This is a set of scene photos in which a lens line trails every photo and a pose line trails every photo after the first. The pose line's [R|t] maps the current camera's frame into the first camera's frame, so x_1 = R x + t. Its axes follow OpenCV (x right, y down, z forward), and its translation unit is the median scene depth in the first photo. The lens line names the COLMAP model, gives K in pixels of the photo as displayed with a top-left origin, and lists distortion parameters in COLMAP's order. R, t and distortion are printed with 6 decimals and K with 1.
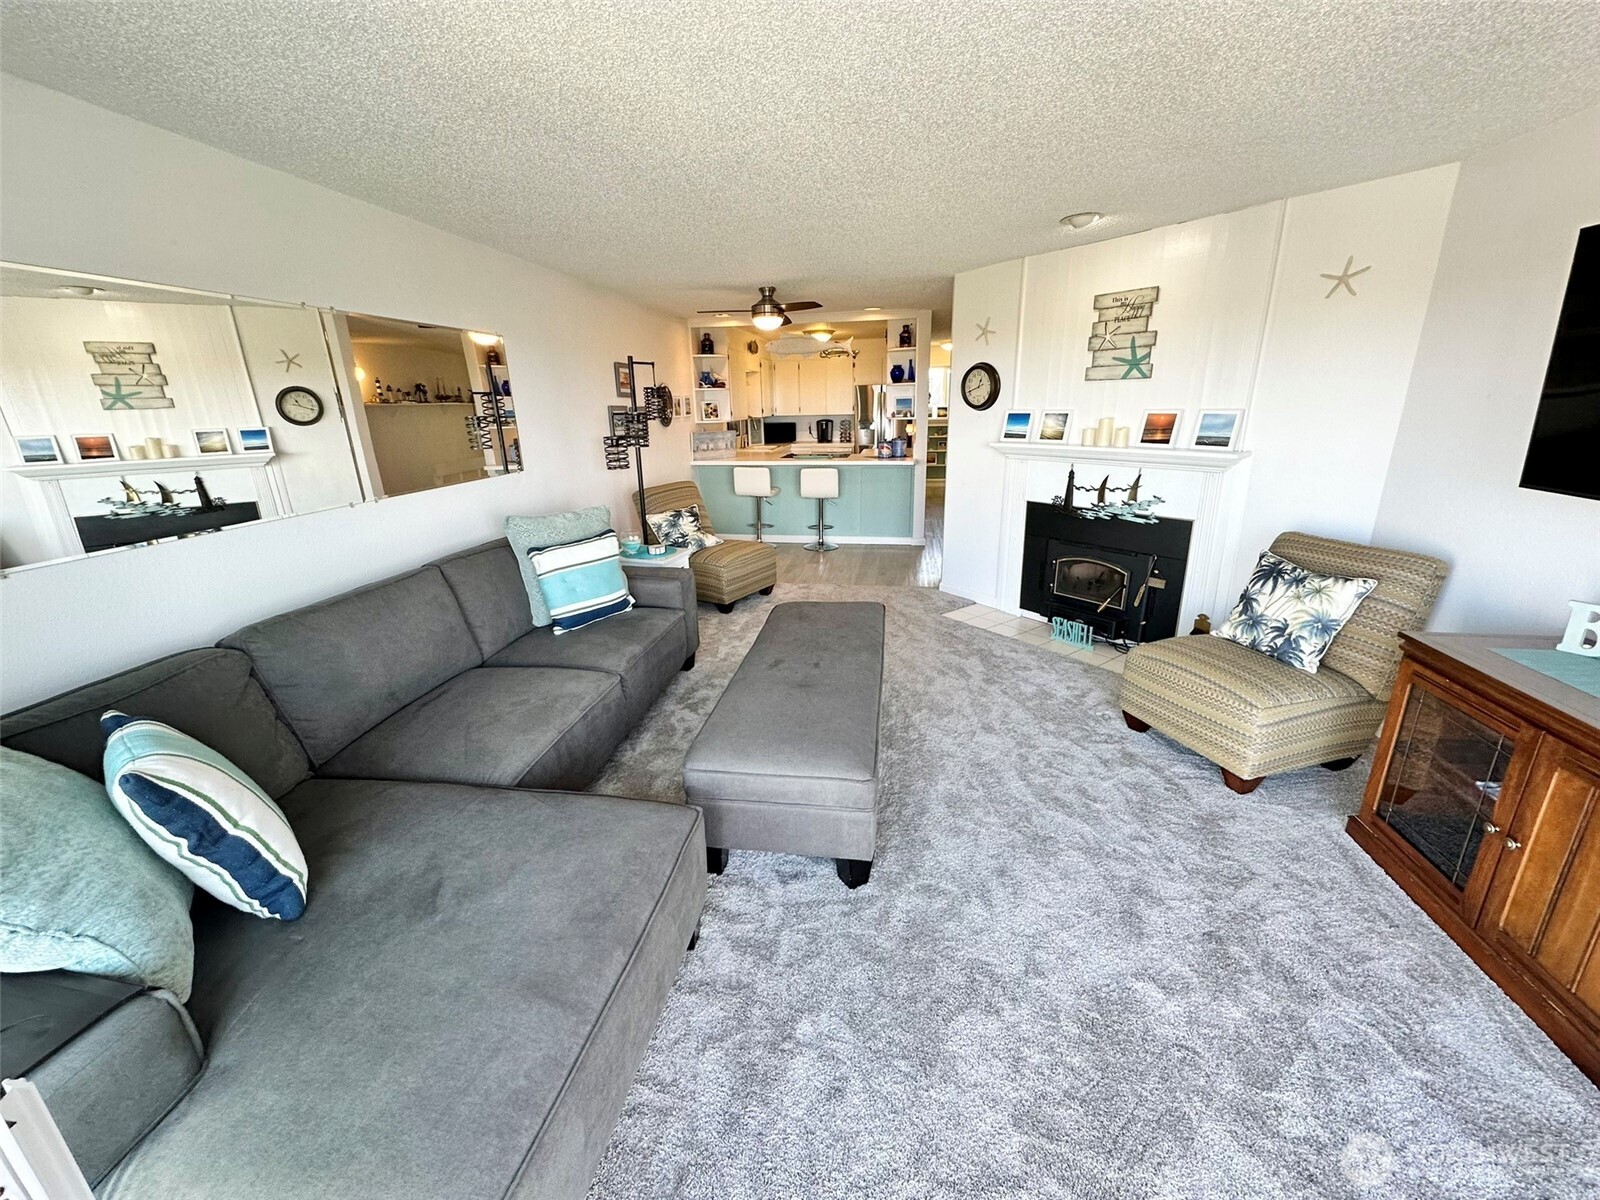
lens RADIAL K [[635.7, 0, 801.5], [0, 635.7, 599.5], [0, 0, 1]] dist [-0.002148, -0.000112]
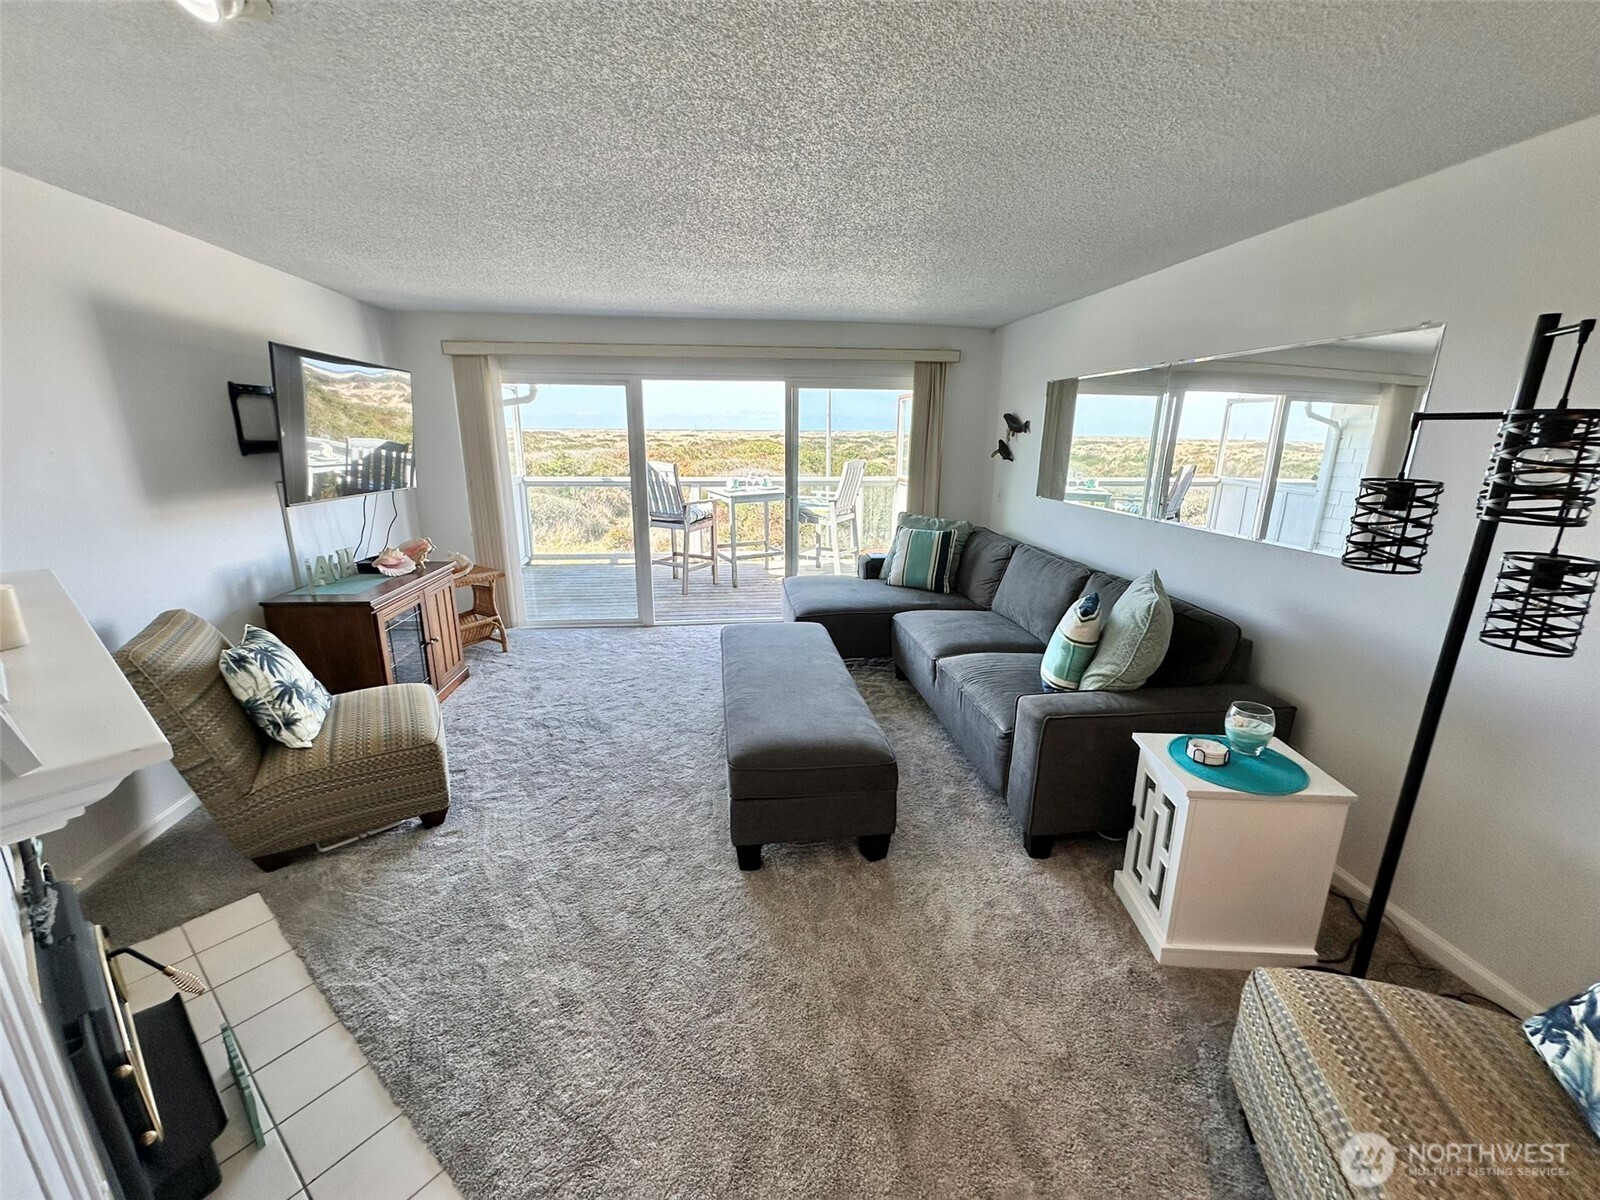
lens RADIAL K [[635.7, 0, 801.5], [0, 635.7, 599.5], [0, 0, 1]] dist [-0.002148, -0.000112]
pose [[-0.961455, 0.083761, -0.261892, 0.185047], [-0.070620, 0.845296, 0.529611, -0.409249], [0.265737, 0.527693, -0.806799, 1.245101]]
